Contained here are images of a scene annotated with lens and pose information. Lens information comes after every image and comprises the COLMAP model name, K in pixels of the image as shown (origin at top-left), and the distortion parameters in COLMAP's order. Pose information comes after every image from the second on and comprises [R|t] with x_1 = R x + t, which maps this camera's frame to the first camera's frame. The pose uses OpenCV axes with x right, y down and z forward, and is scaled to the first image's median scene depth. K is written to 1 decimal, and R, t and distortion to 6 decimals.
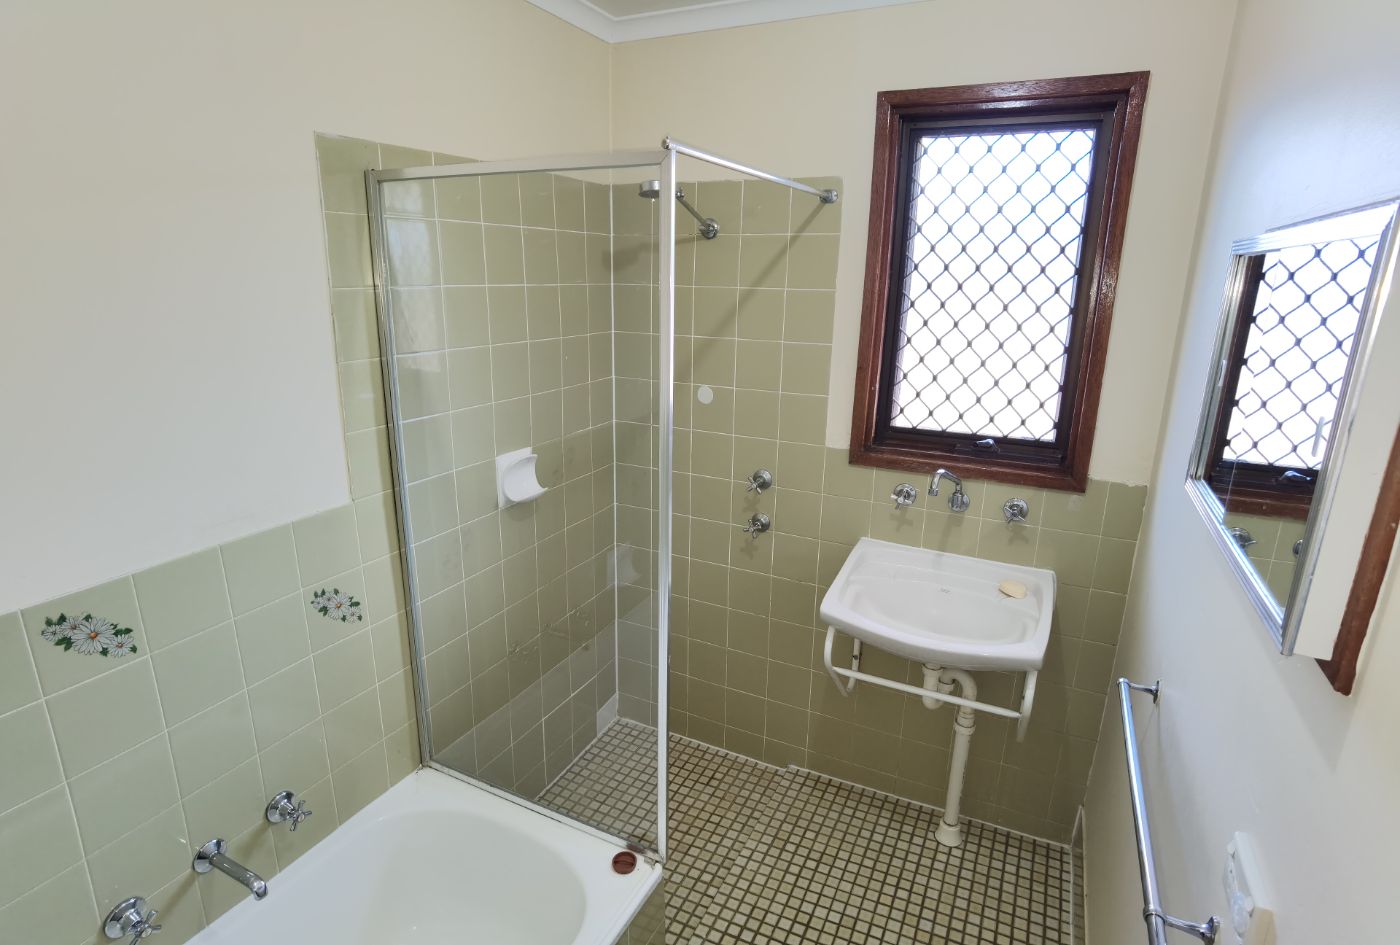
lens RADIAL K [[715.1, 0, 703.2], [0, 715.1, 475.2], [0, 0, 1]] dist [-0.032850, 0.003645]
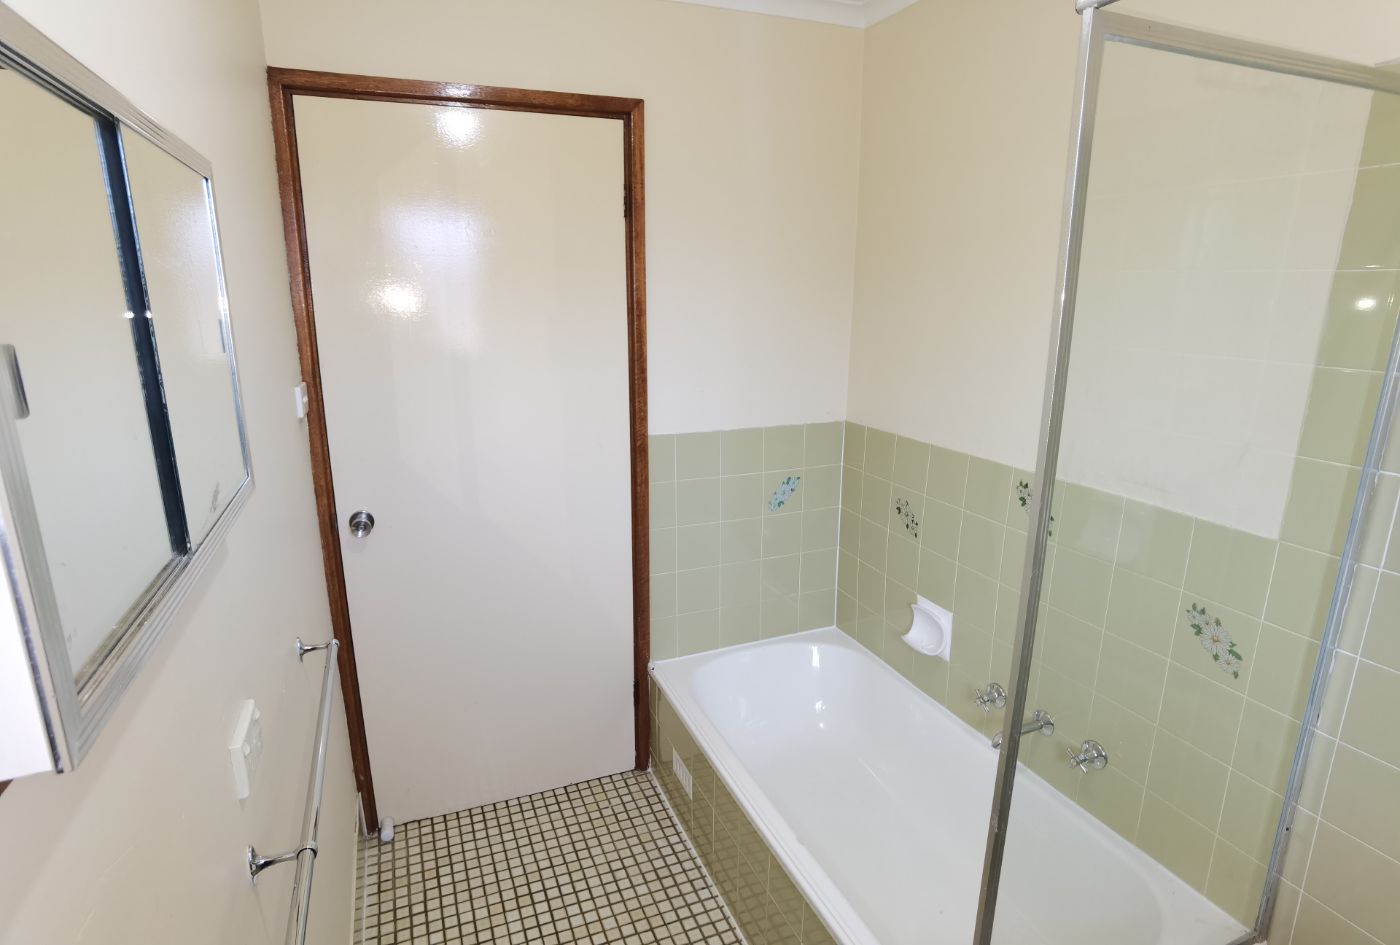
lens RADIAL K [[715.1, 0, 700.9], [0, 715.1, 469.0], [0, 0, 1]] dist [-0.032850, 0.003645]
pose [[-0.648166, 0.170146, -0.742247, 0.488917], [-0.211090, 0.896375, 0.389811, -0.201901], [0.731657, 0.409343, -0.545084, 0.929828]]
